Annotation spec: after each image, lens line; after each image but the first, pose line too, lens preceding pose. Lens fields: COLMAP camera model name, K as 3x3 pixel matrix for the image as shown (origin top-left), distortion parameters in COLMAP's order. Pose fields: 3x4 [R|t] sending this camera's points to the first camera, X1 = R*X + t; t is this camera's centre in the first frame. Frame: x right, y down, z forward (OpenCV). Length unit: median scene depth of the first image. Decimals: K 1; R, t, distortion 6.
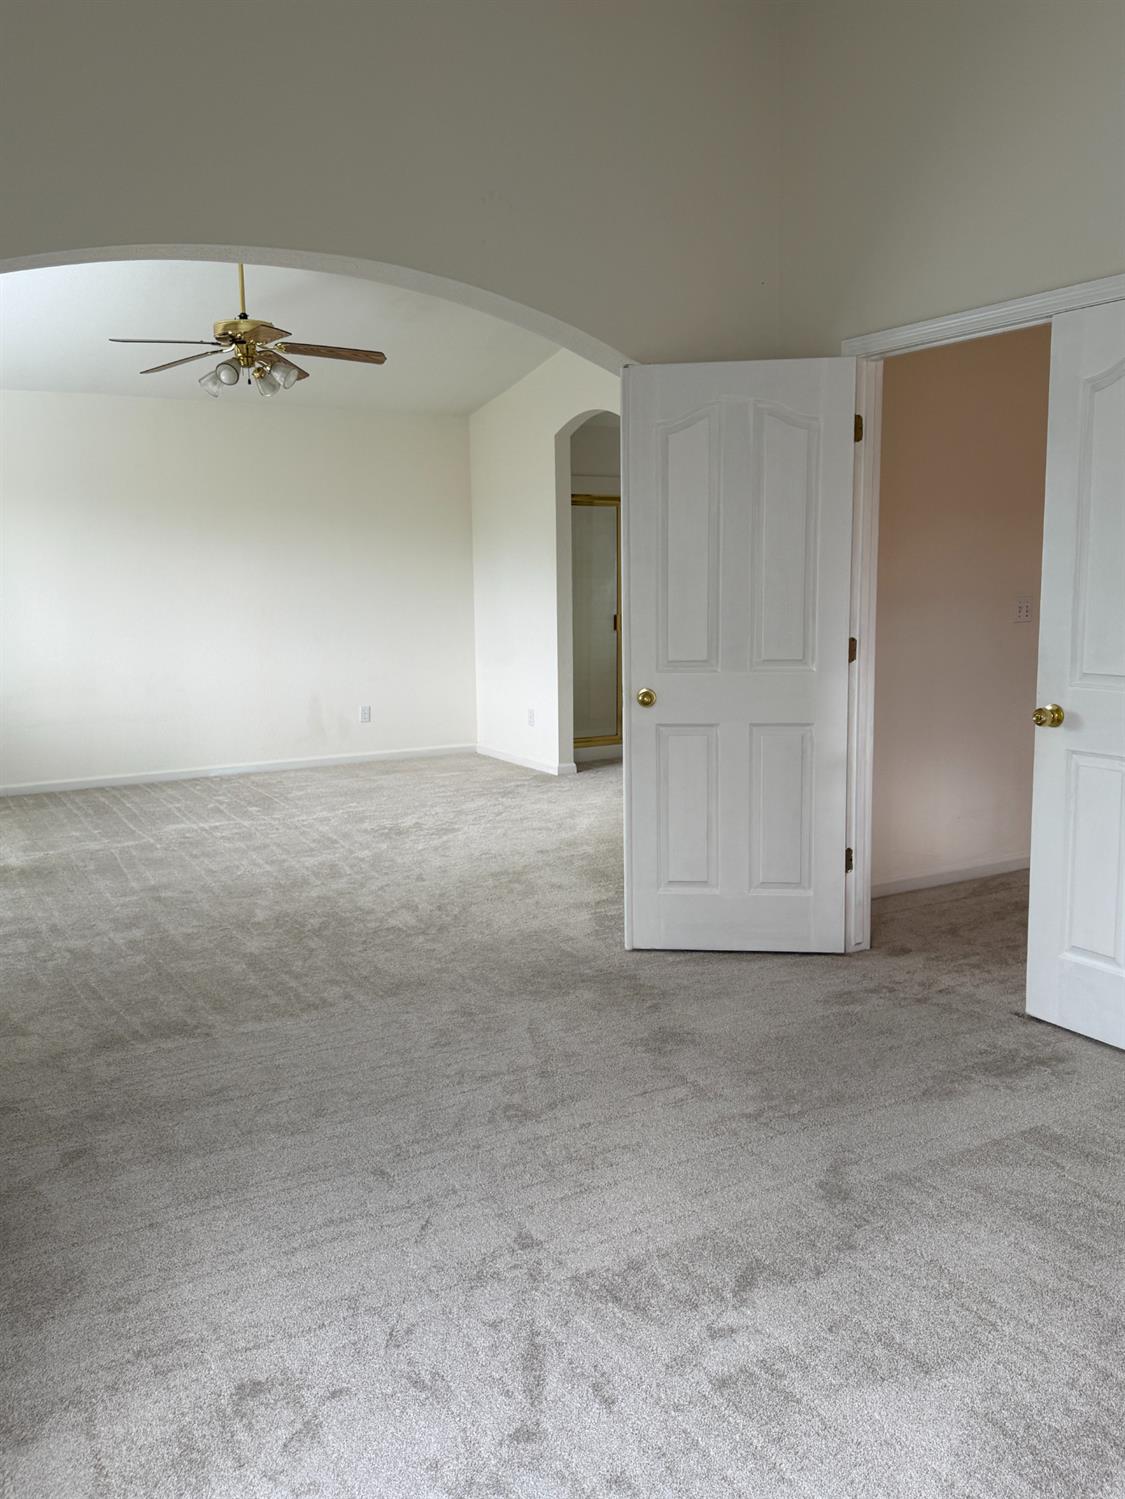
lens RADIAL K [[1217.7, 0, 562.5], [0, 1217.7, 749.5], [0, 0, 1]] dist [0.162661, -0.342207]
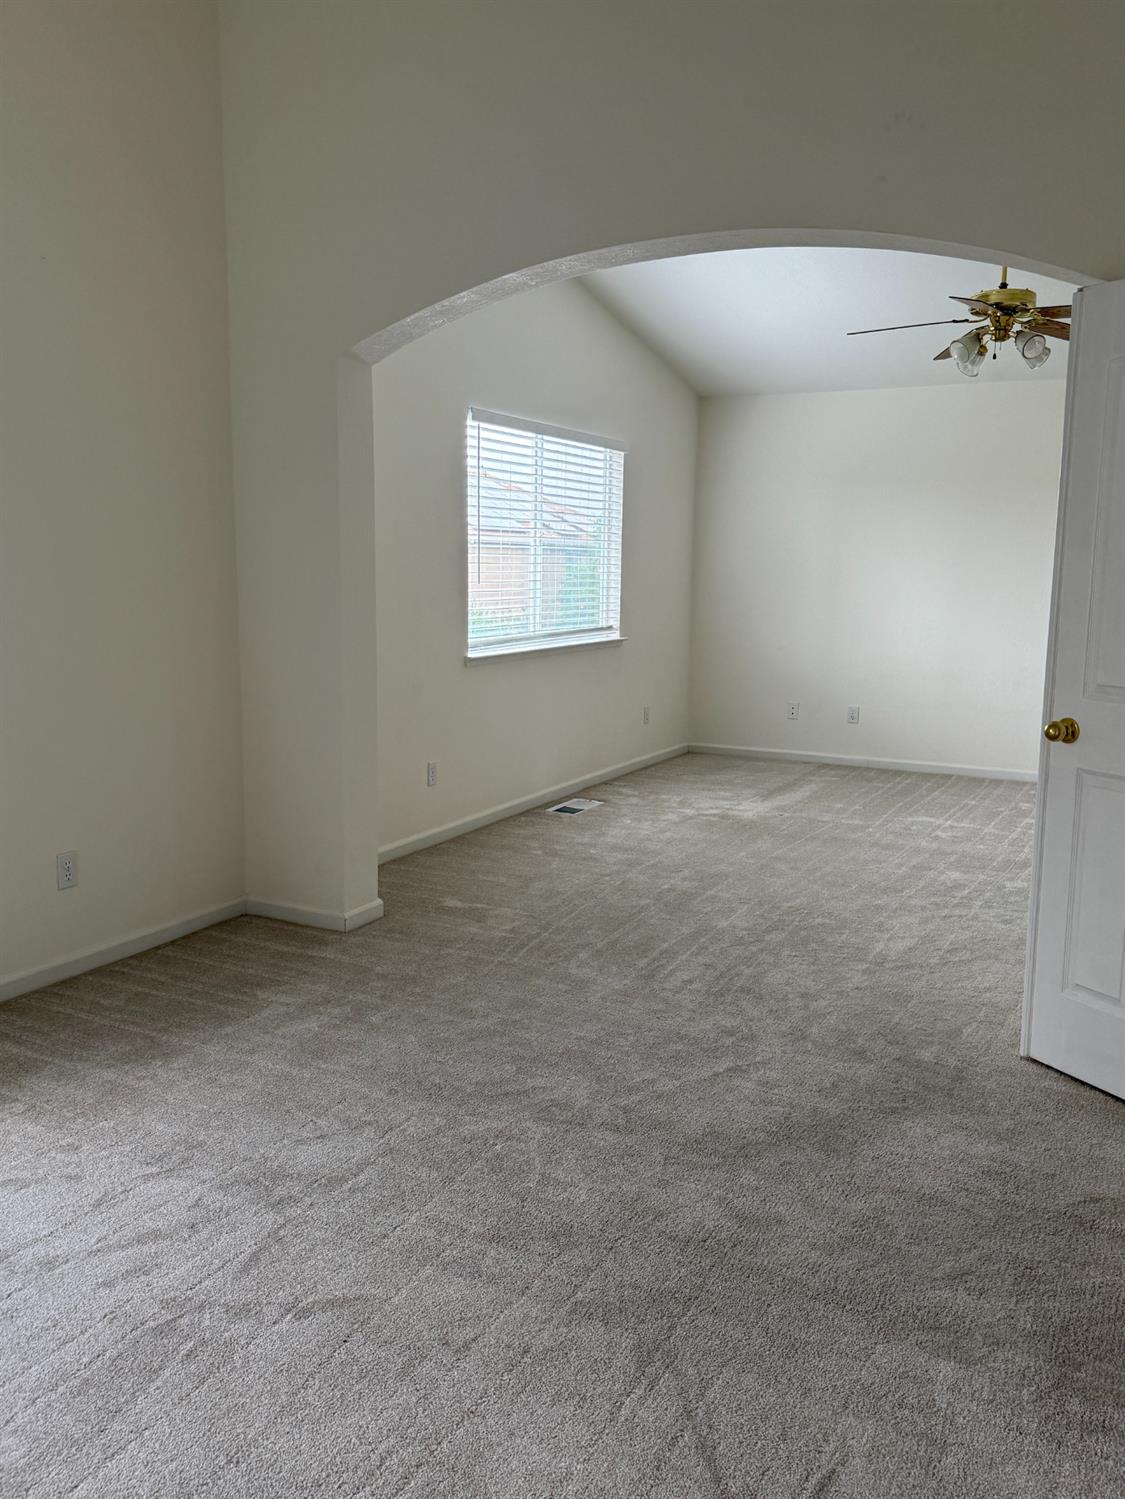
lens RADIAL K [[1217.7, 0, 562.5], [0, 1217.7, 749.5], [0, 0, 1]] dist [0.162661, -0.342207]
pose [[0.535009, 0.148559, -0.831683, 0.508319], [-0.145988, 0.985866, 0.082188, -0.045966], [0.832138, 0.077445, 0.549135, 0.314636]]
